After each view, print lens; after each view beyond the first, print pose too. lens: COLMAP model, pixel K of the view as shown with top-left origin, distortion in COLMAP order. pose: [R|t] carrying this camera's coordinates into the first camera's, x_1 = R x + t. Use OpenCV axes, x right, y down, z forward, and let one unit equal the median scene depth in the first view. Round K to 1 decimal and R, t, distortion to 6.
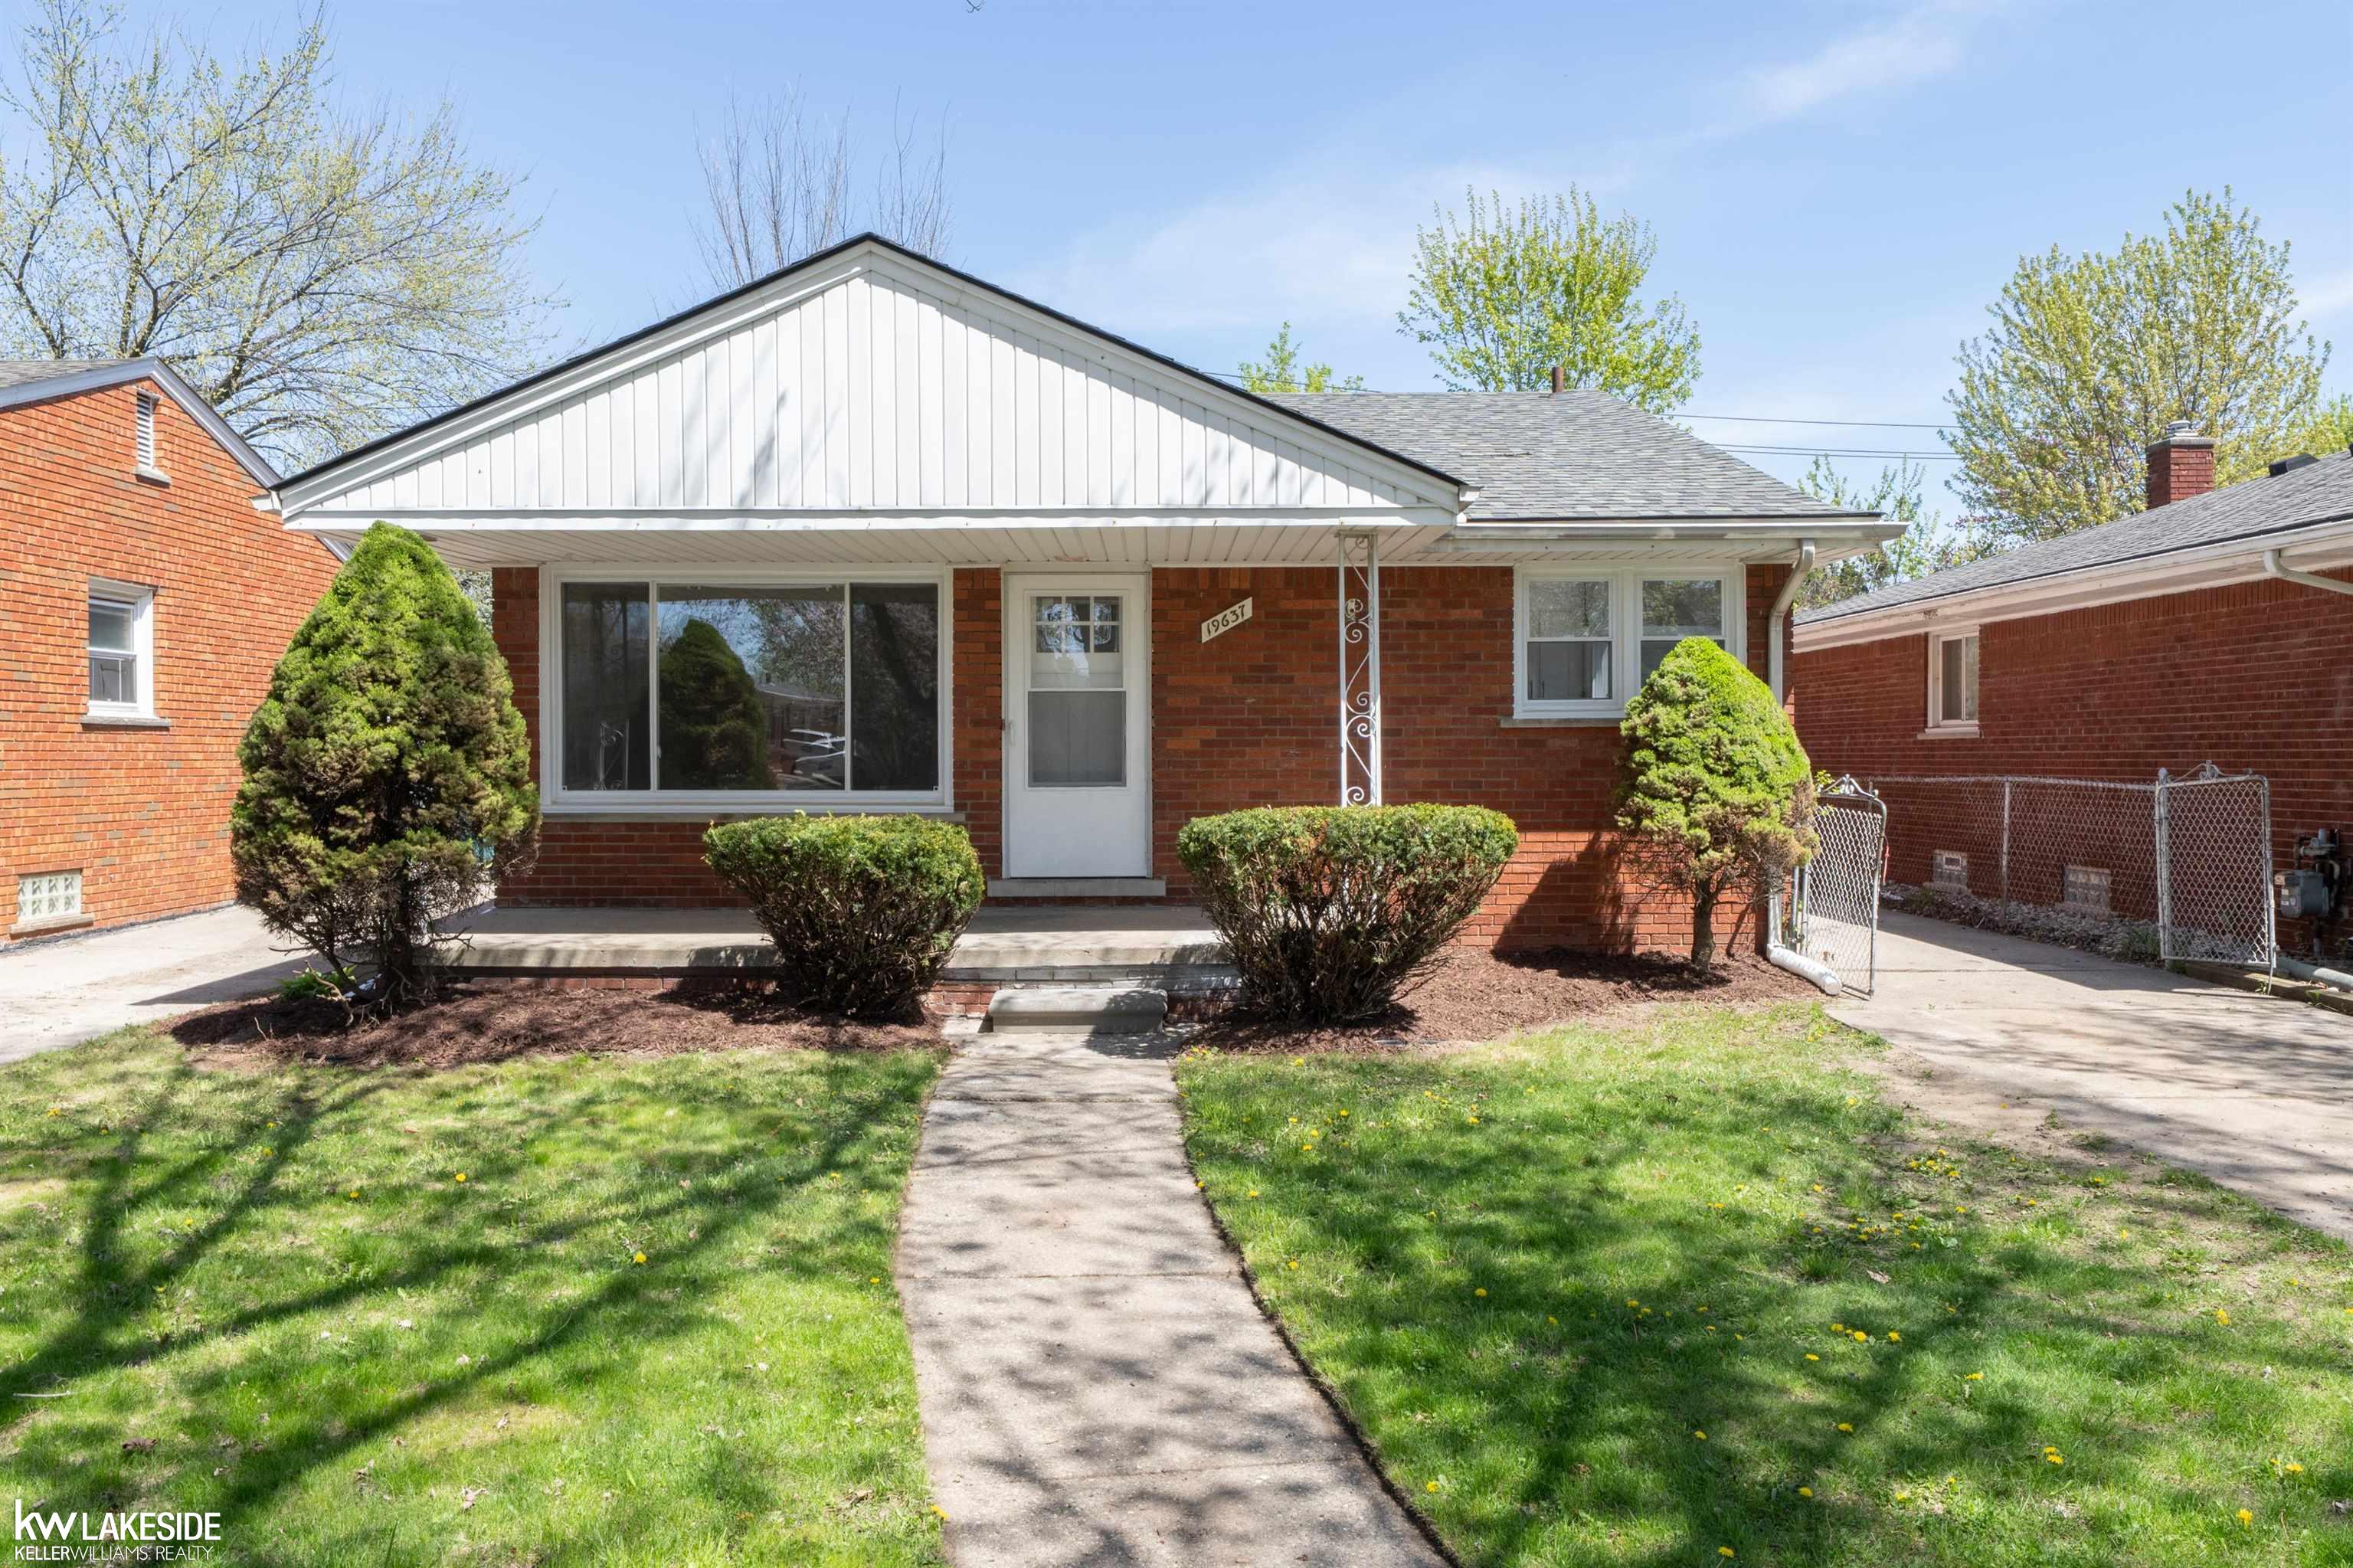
lens RADIAL K [[1787.4, 0, 1169.5], [0, 1787.4, 775.0], [0, 0, 1]] dist [0.000930, -0.001128]
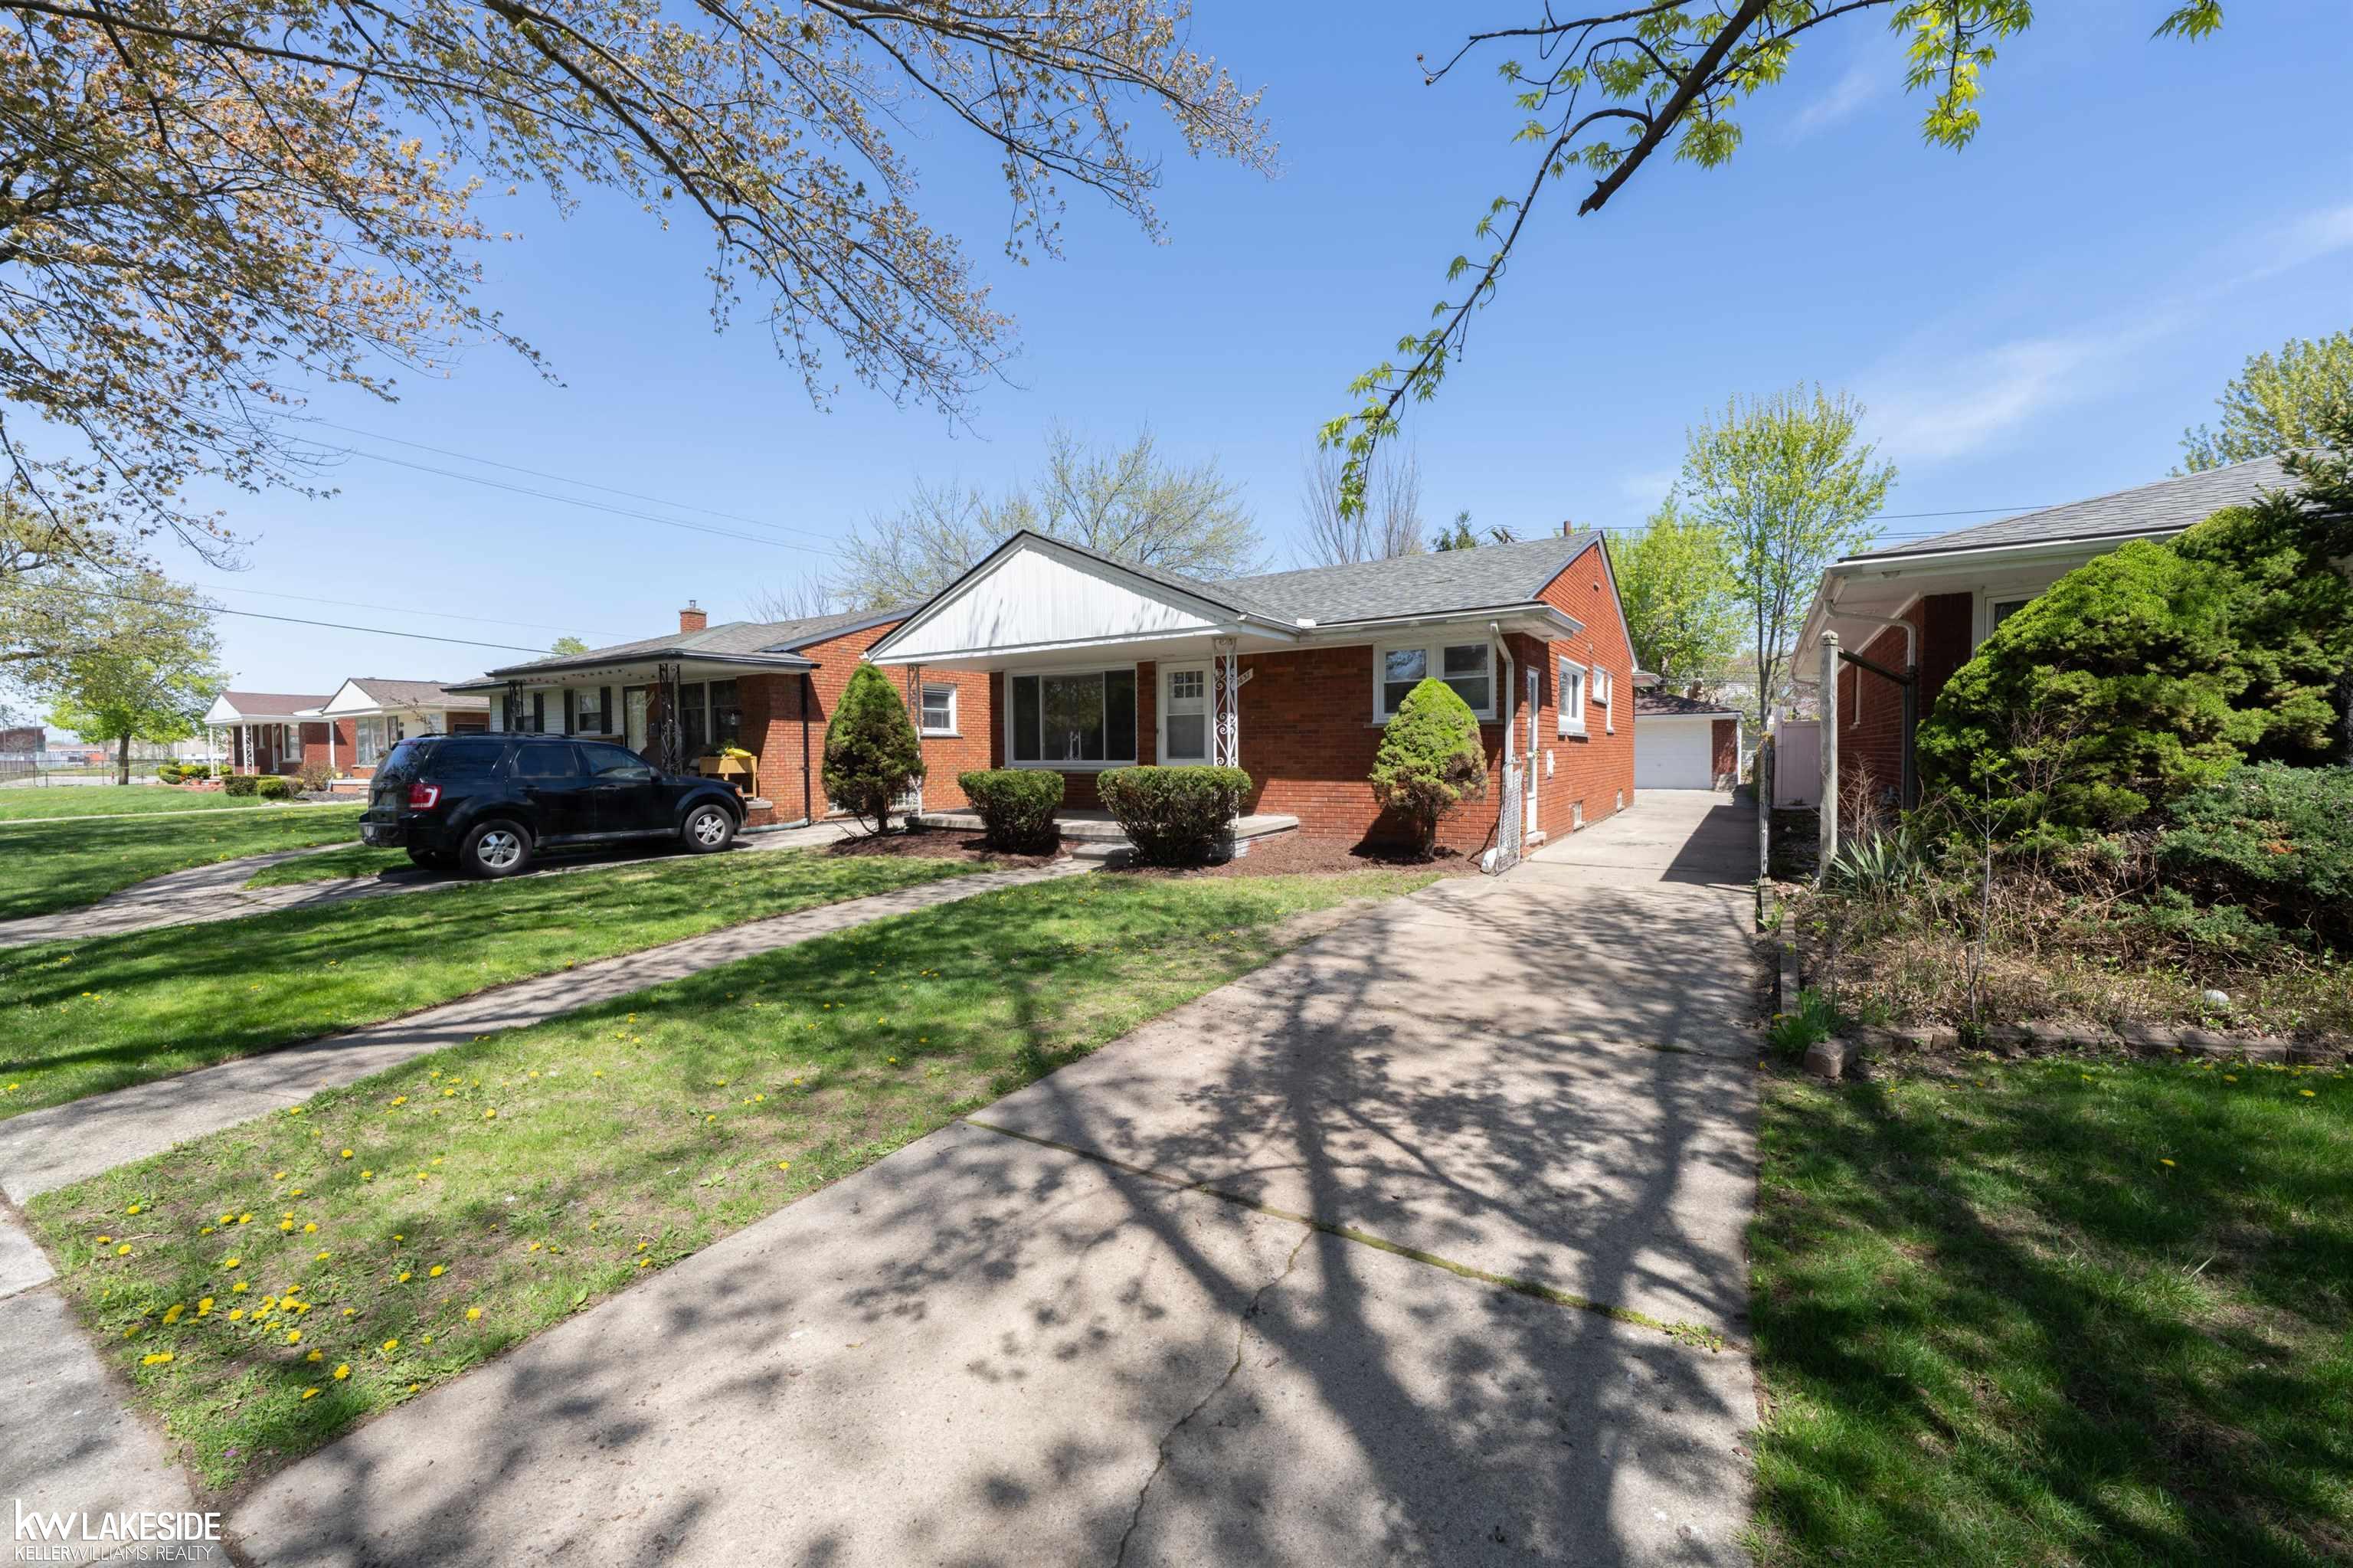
lens RADIAL K [[906.6, 0, 1176.5], [0, 906.6, 784.0], [0, 0, 1]] dist [-0.000315, -0.000014]
pose [[0.839775, 0.014257, -0.542747, 0.552131], [0.000923, 0.999616, 0.027686, 0.006920], [0.542934, -0.023751, 0.839440, 0.056504]]
